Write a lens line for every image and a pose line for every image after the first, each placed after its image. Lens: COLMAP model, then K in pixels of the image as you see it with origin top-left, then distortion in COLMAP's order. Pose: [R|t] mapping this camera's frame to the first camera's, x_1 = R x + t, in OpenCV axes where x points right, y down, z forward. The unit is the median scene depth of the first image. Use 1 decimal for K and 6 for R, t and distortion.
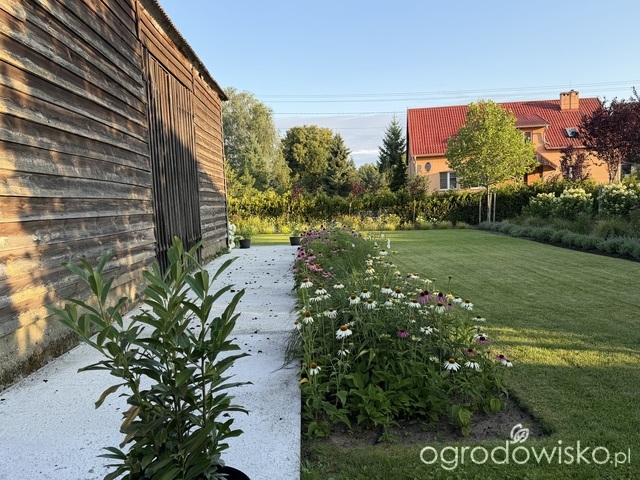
lens RADIAL K [[551.3, 0, 312.3], [0, 551.3, 245.1], [0, 0, 1]] dist [0.040371, -0.097589]
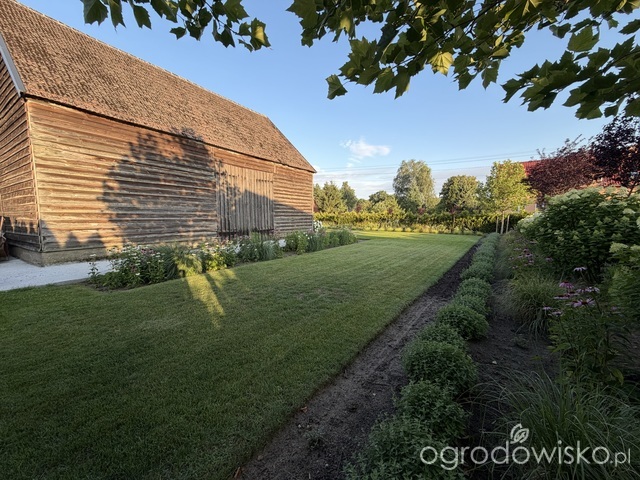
lens RADIAL K [[253.6, 0, 320.7], [0, 253.6, 239.4], [0, 0, 1]] dist [0.013076, 0.000062]
pose [[0.815330, 0.090194, -0.571928, 1.152624], [-0.075383, 0.995921, 0.049594, -0.071694], [0.574068, 0.002678, 0.818803, 0.255996]]
